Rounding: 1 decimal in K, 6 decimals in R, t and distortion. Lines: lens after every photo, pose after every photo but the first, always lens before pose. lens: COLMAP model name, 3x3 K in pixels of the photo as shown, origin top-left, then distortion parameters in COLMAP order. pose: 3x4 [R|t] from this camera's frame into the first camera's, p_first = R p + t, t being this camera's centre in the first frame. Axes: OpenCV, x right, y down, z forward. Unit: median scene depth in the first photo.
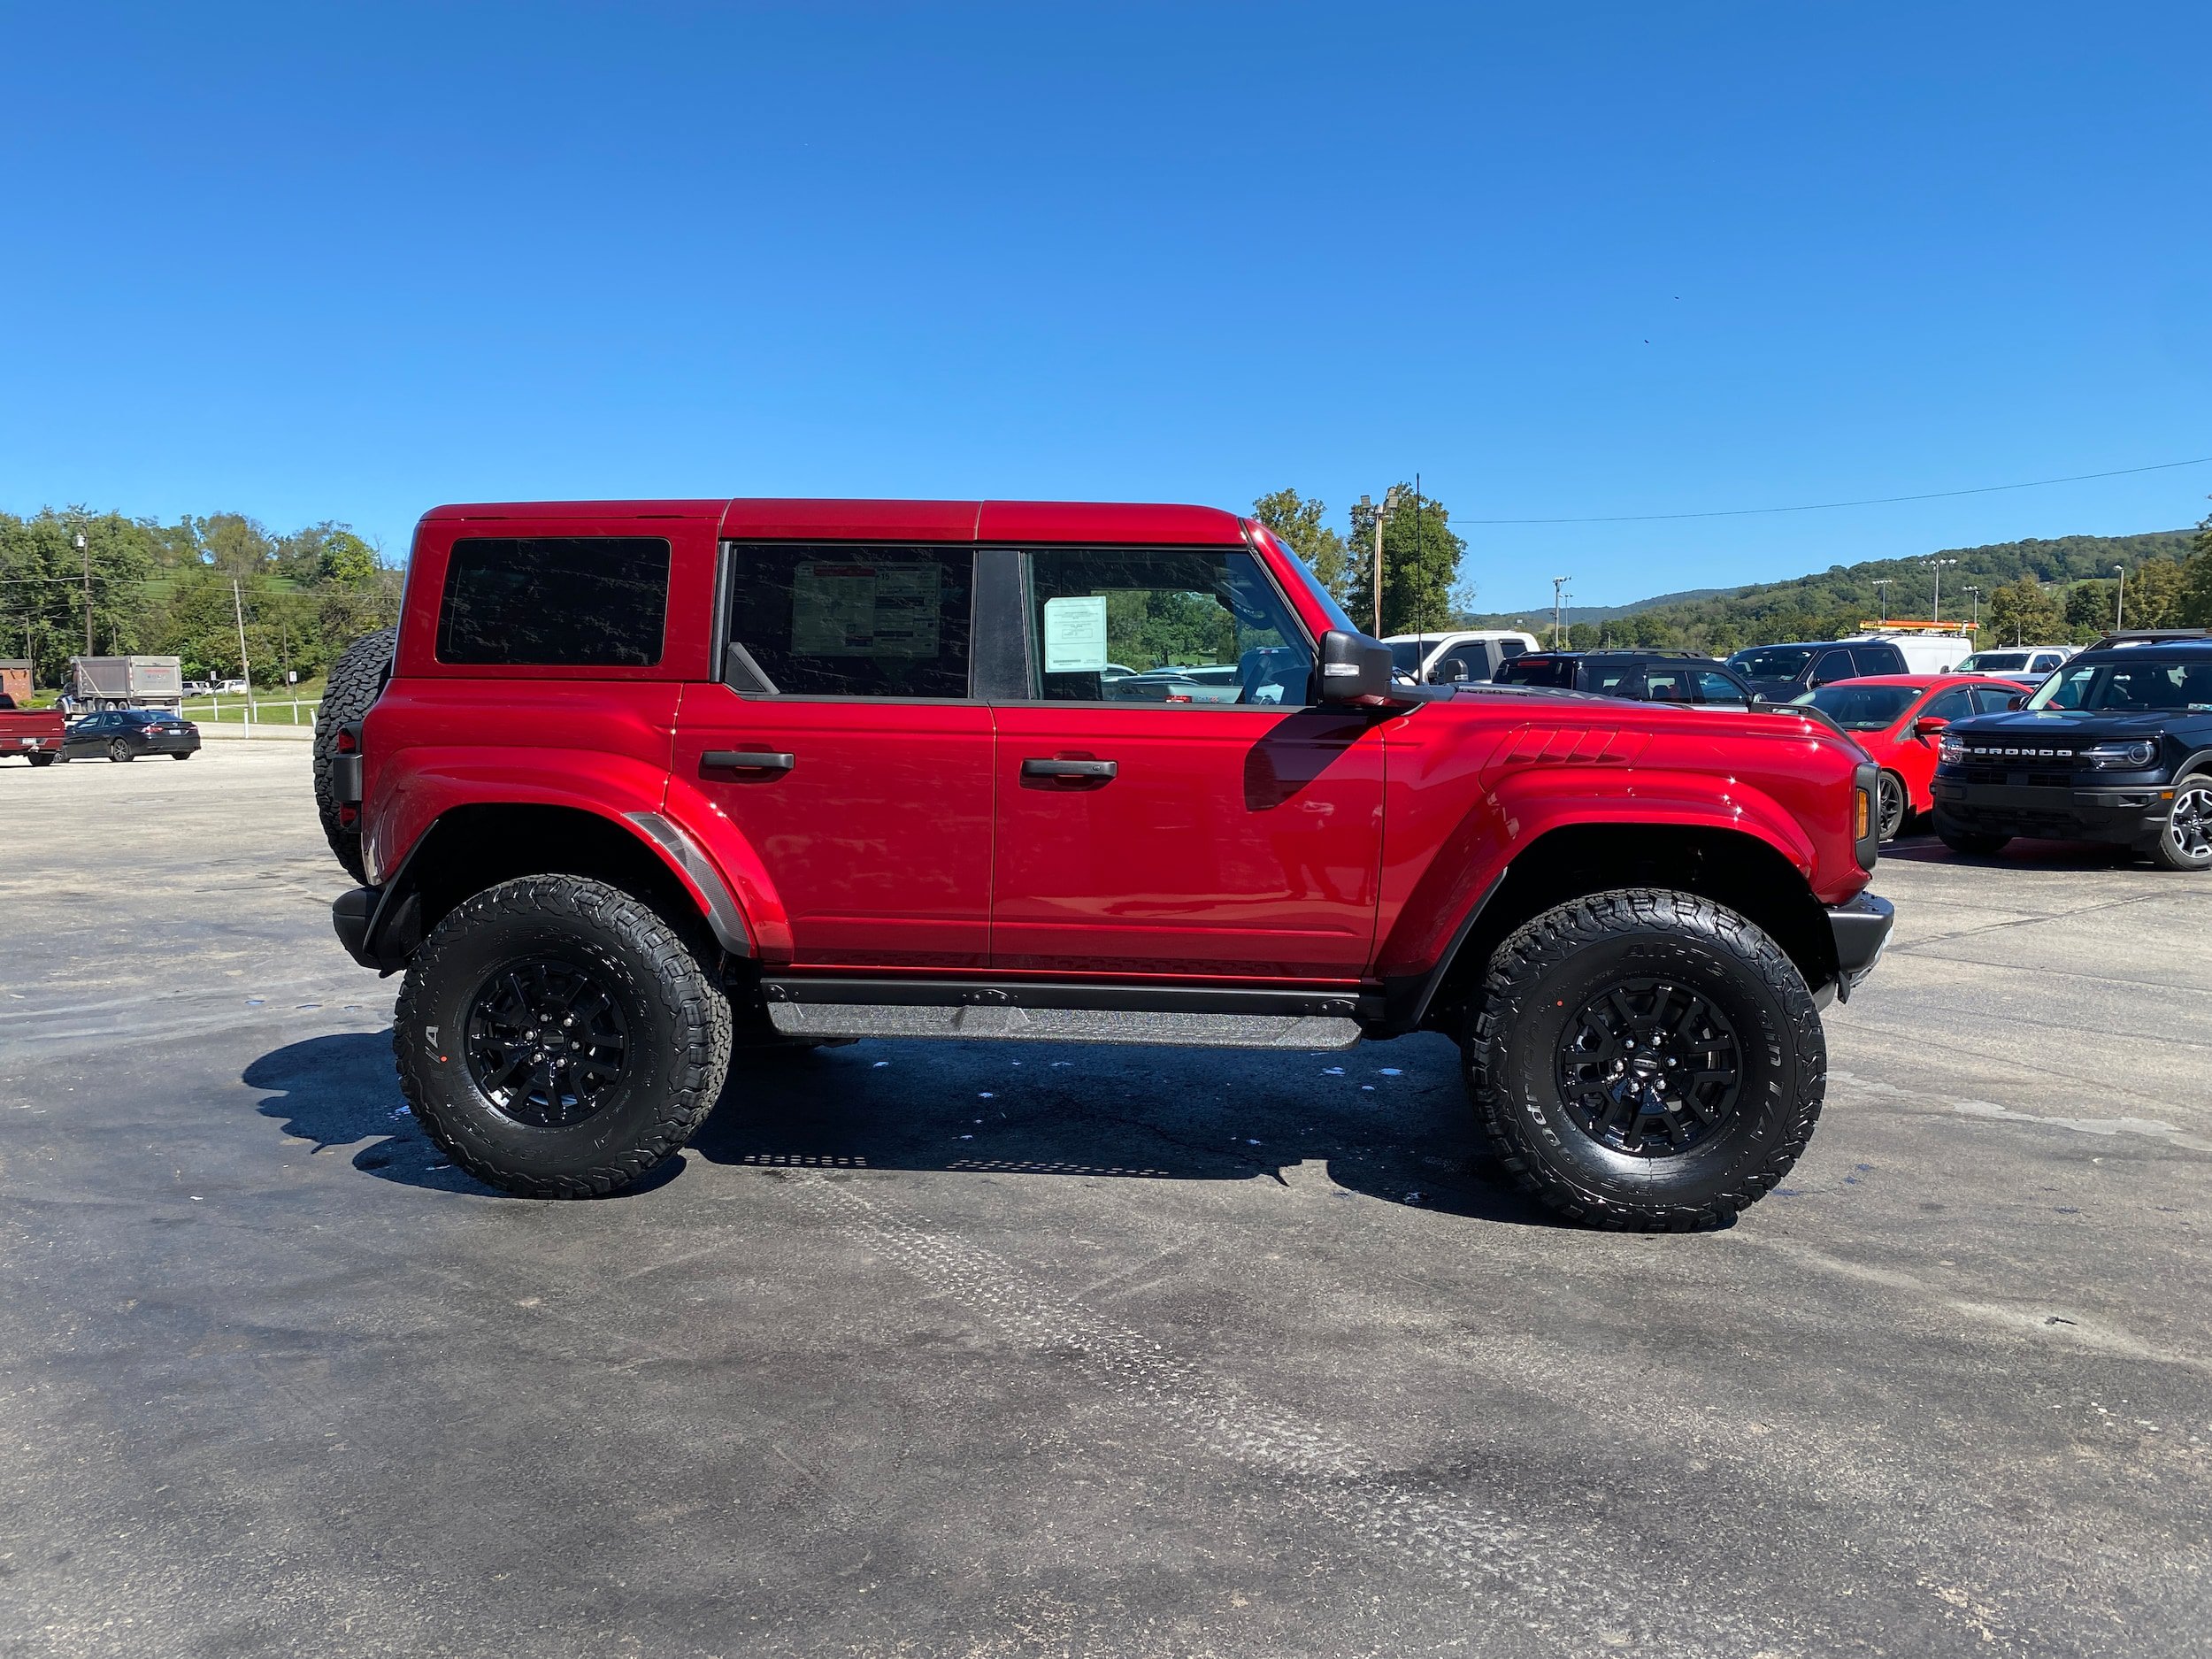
lens RADIAL K [[1674.3, 0, 1118.9], [0, 1674.3, 826.4], [0, 0, 1]] dist [0.044592, -0.058509]
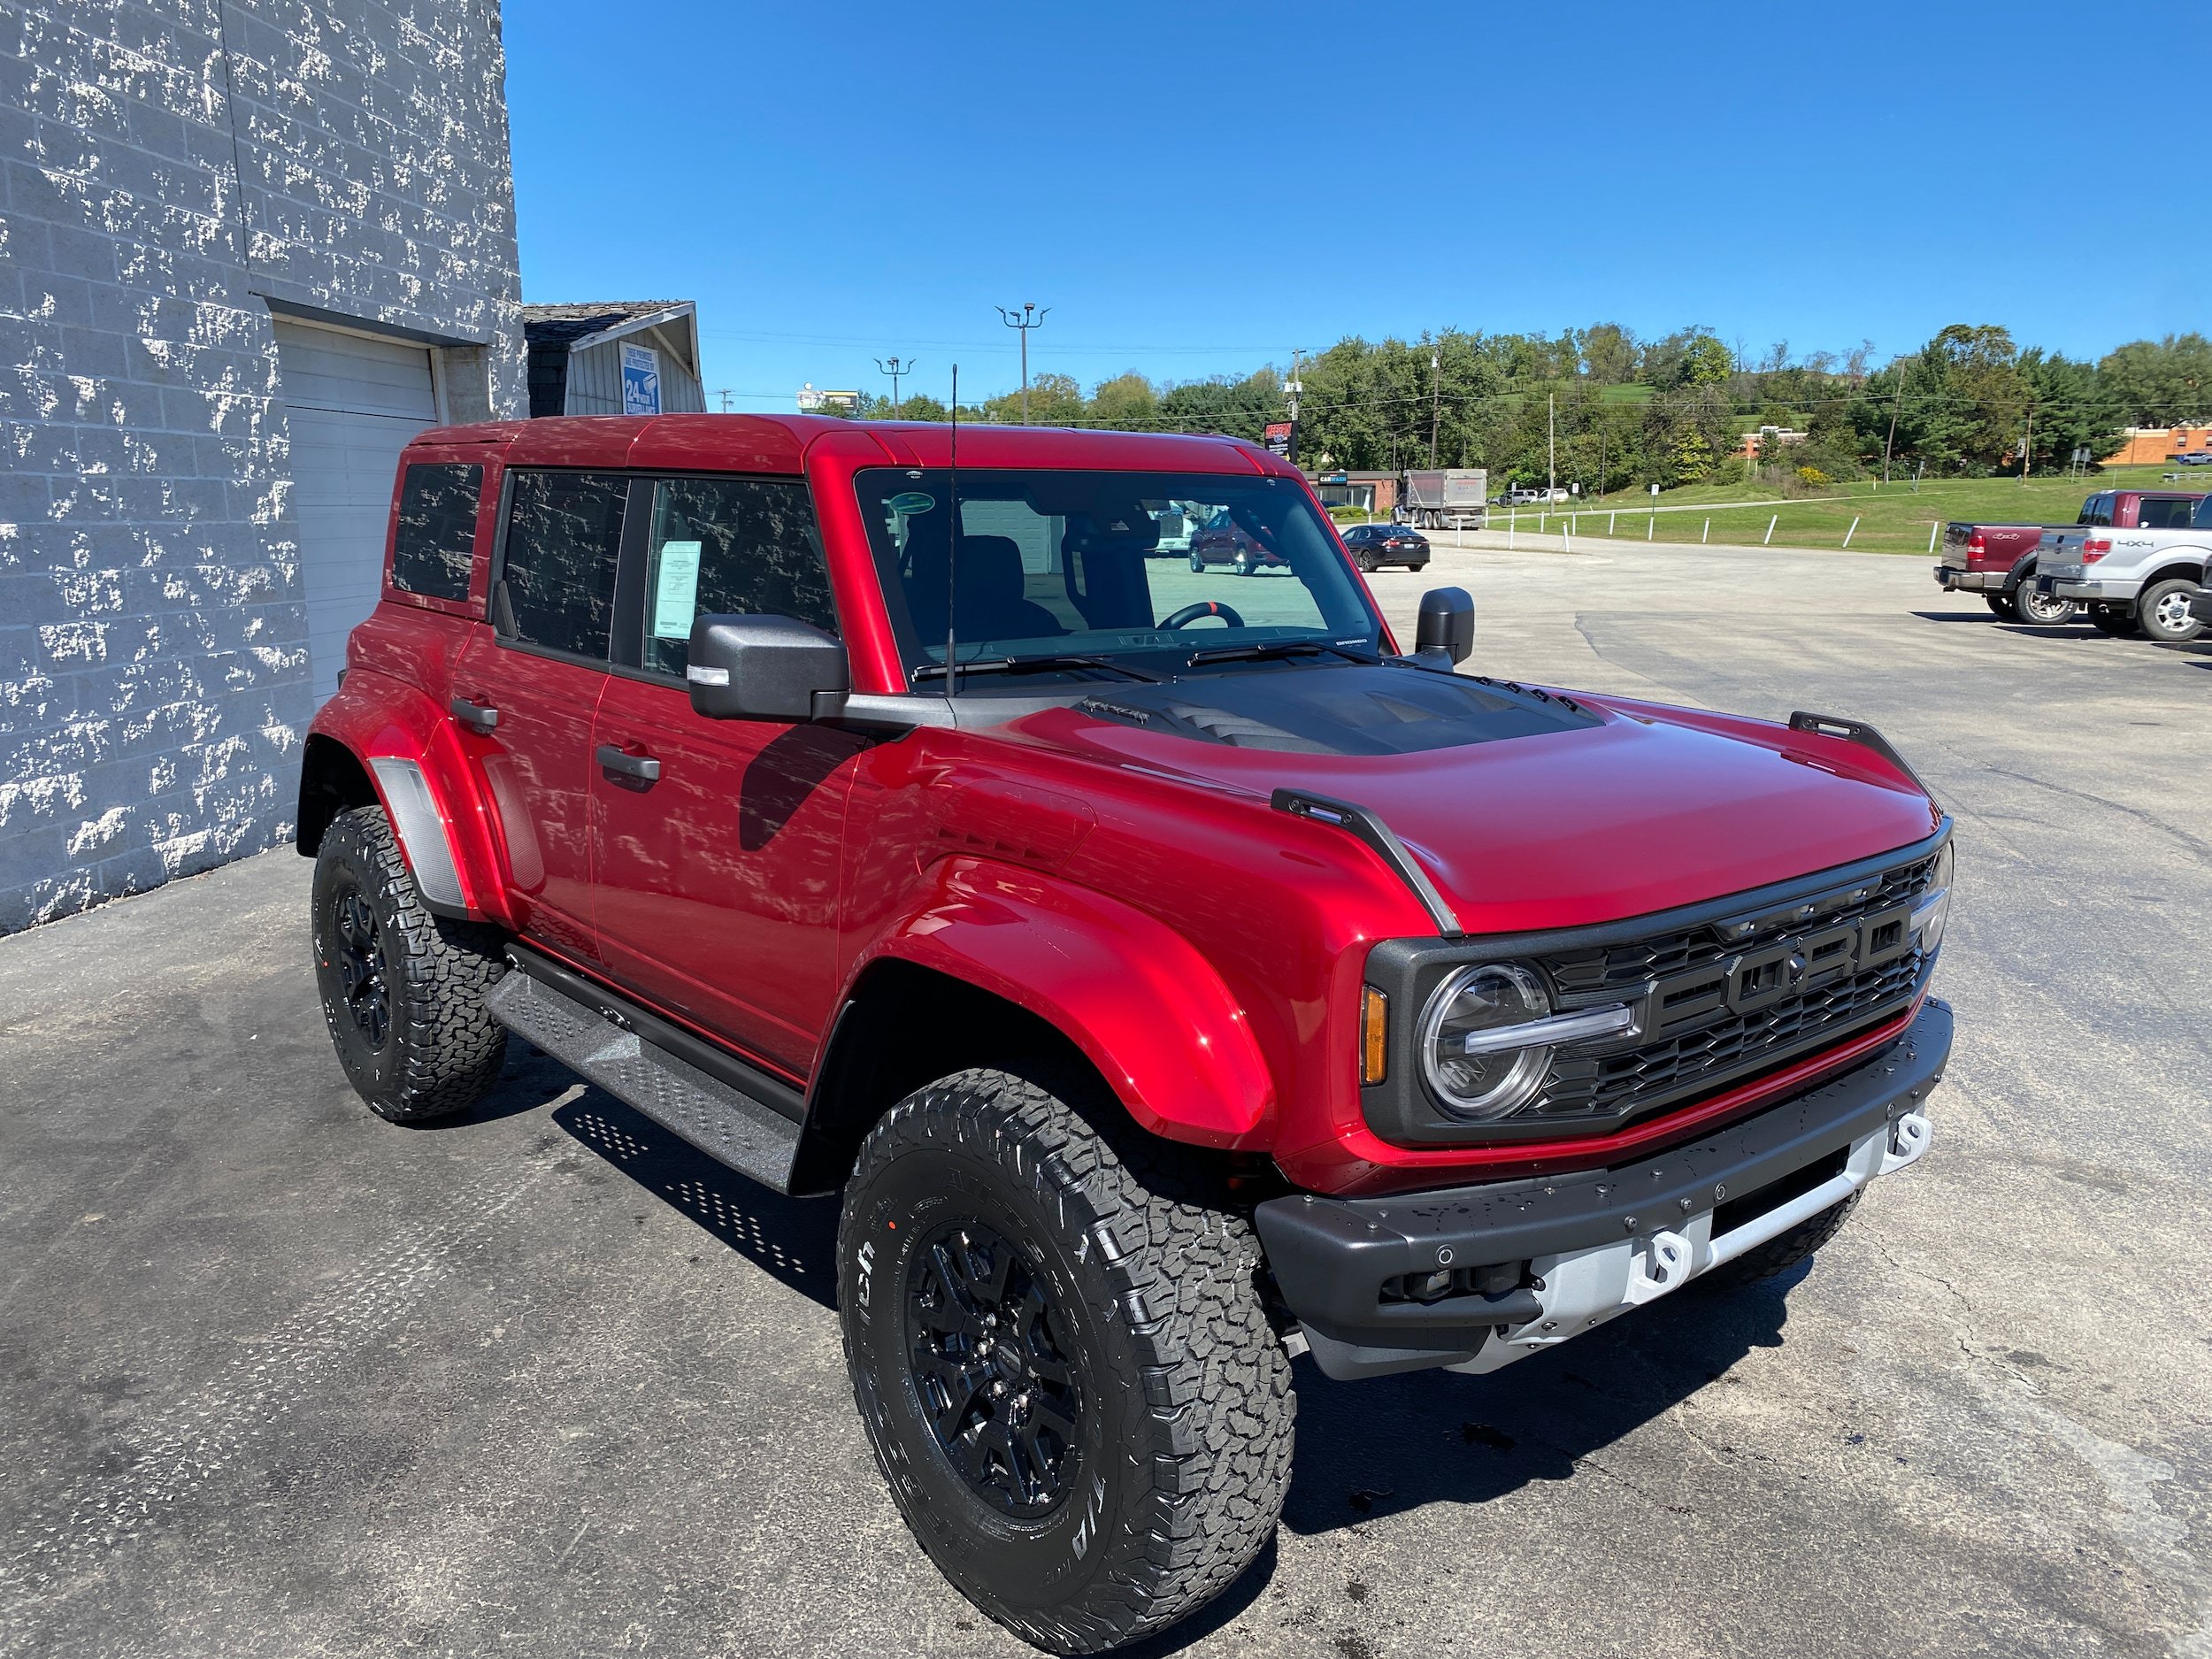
lens RADIAL K [[1684.0, 0, 1118.3], [0, 1684.0, 859.1], [0, 0, 1]] dist [0.014060, -0.008948]
pose [[0.728481, 0.149939, -0.668456, 0.696760], [-0.060951, 0.986070, 0.154759, -0.129697], [0.682349, -0.071996, 0.727473, 0.573262]]
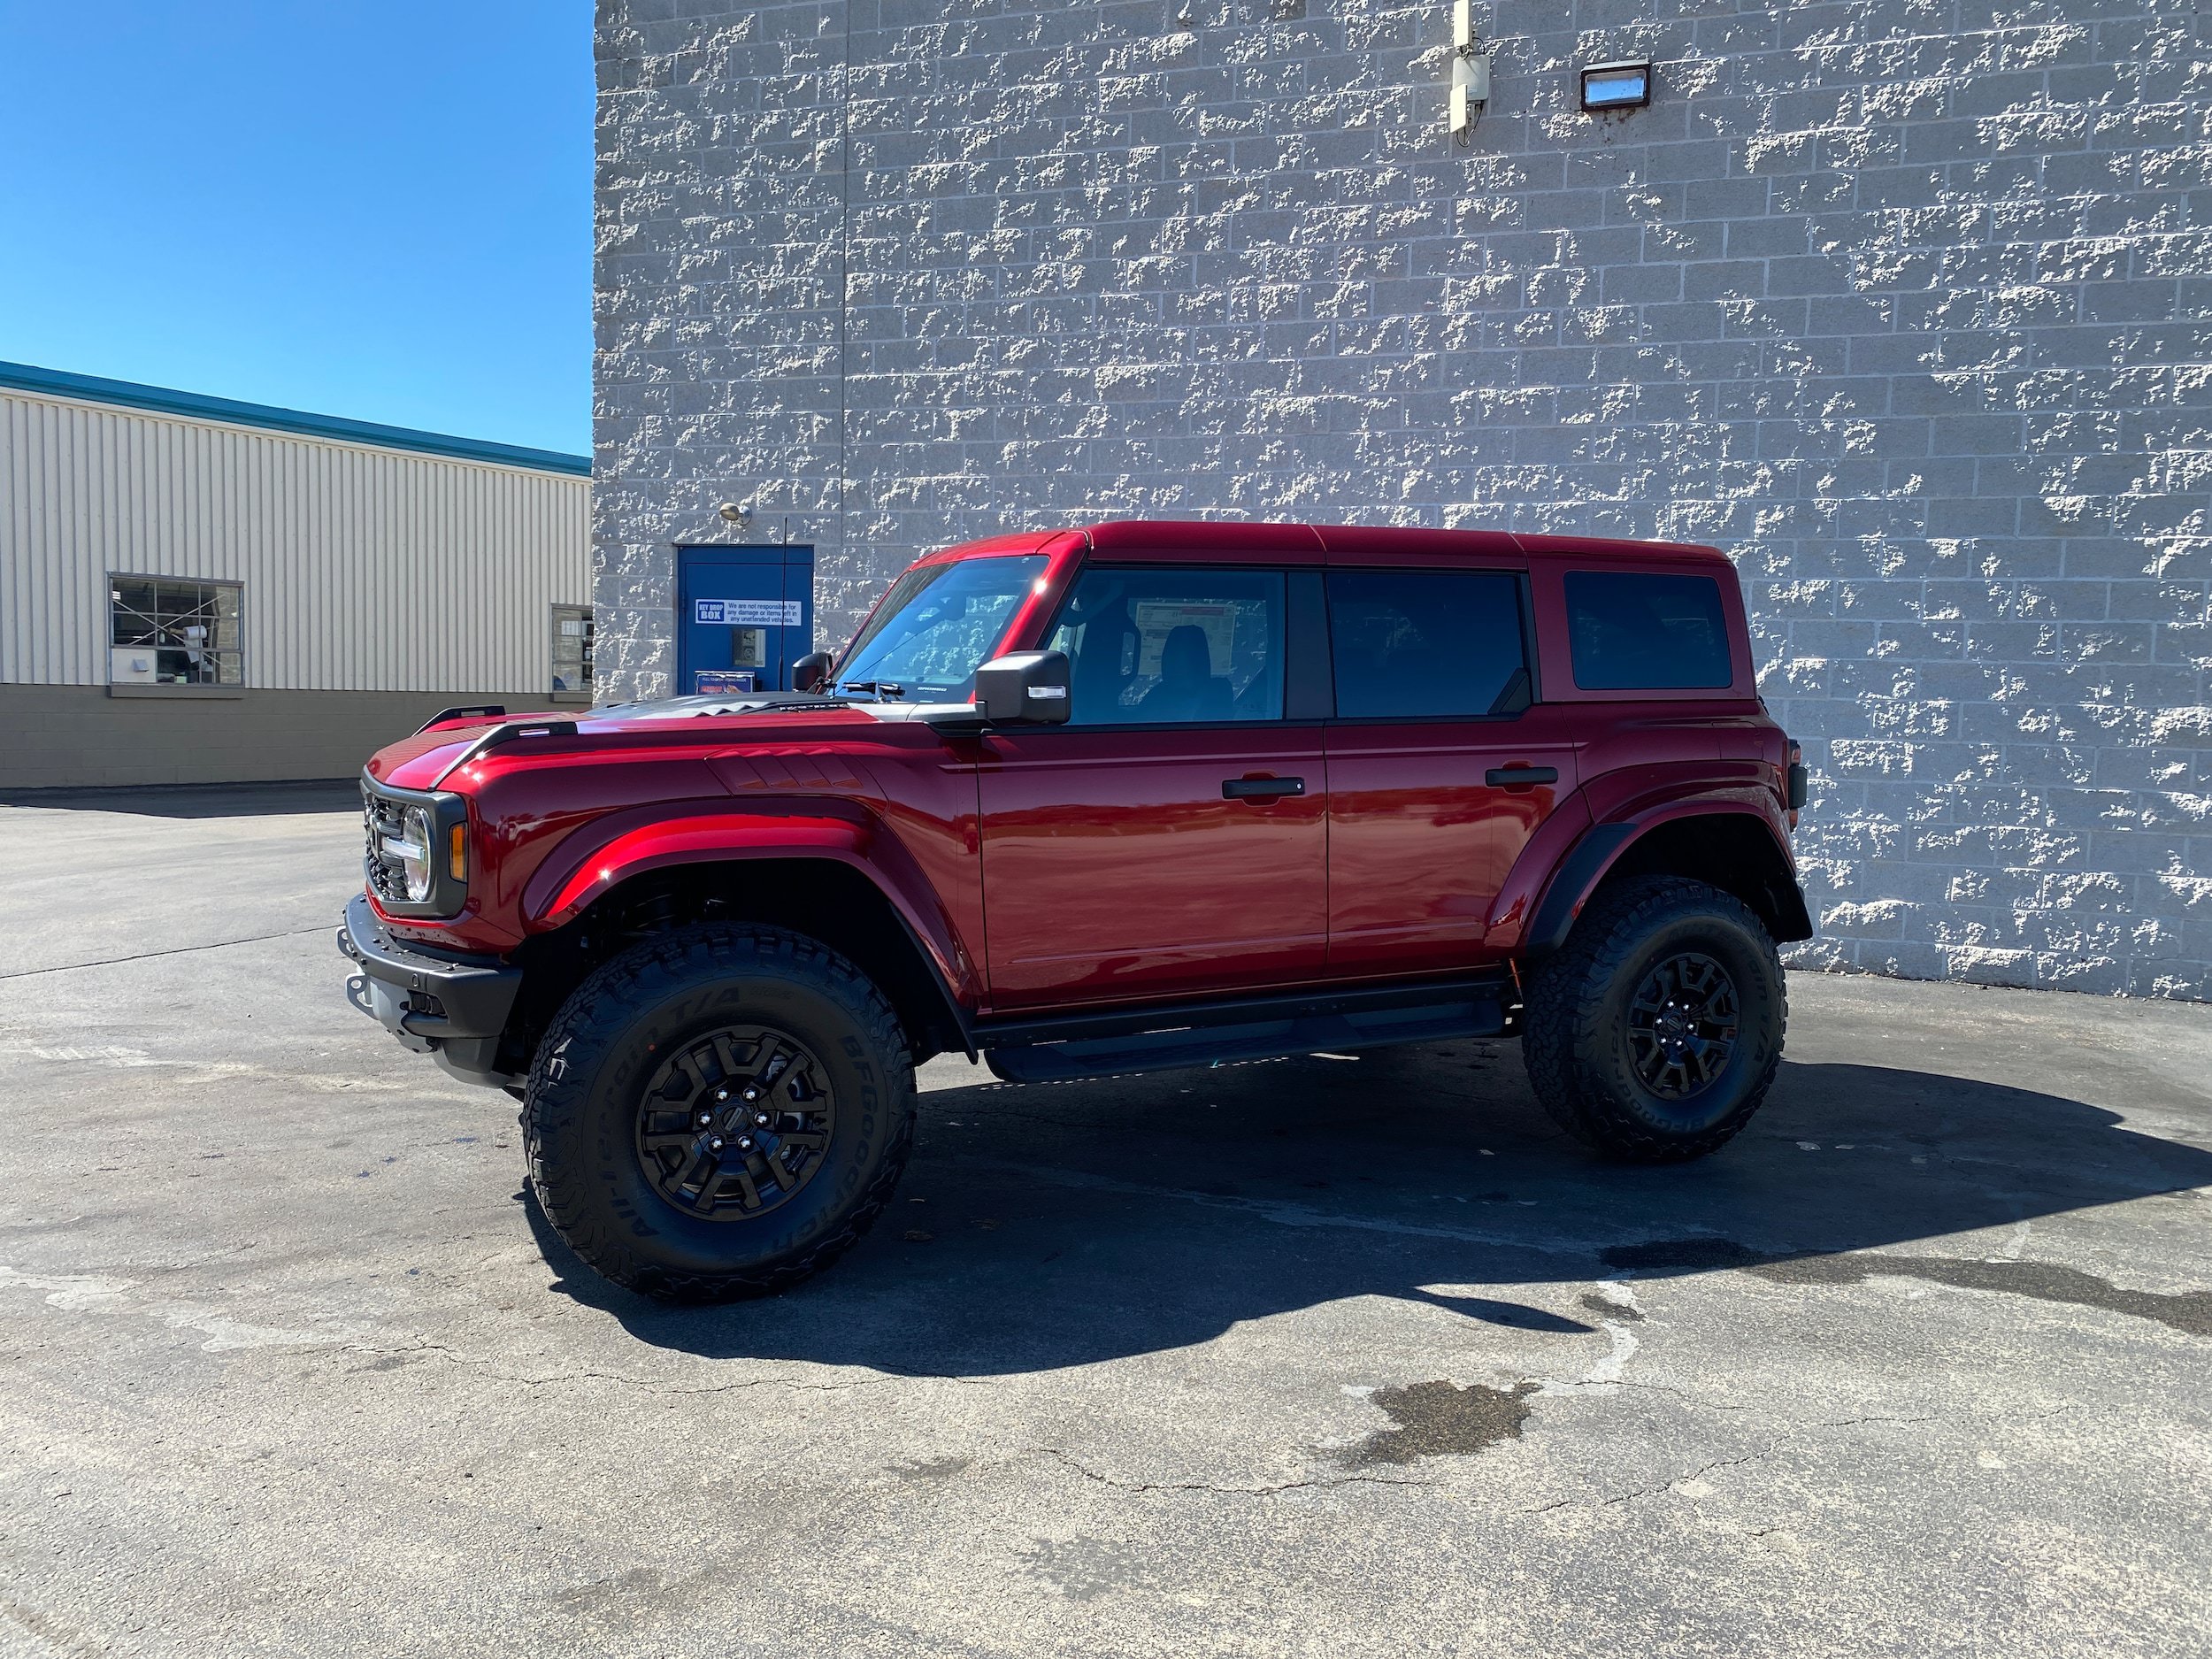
lens RADIAL K [[1682.9, 0, 1122.7], [0, 1682.9, 824.2], [0, 0, 1]] dist [0.014980, -0.011152]
pose [[-0.848232, 0.035474, -0.528435, 0.631344], [-0.054033, 0.986752, 0.152973, -0.195210], [0.526861, 0.158309, -0.835078, 2.216888]]
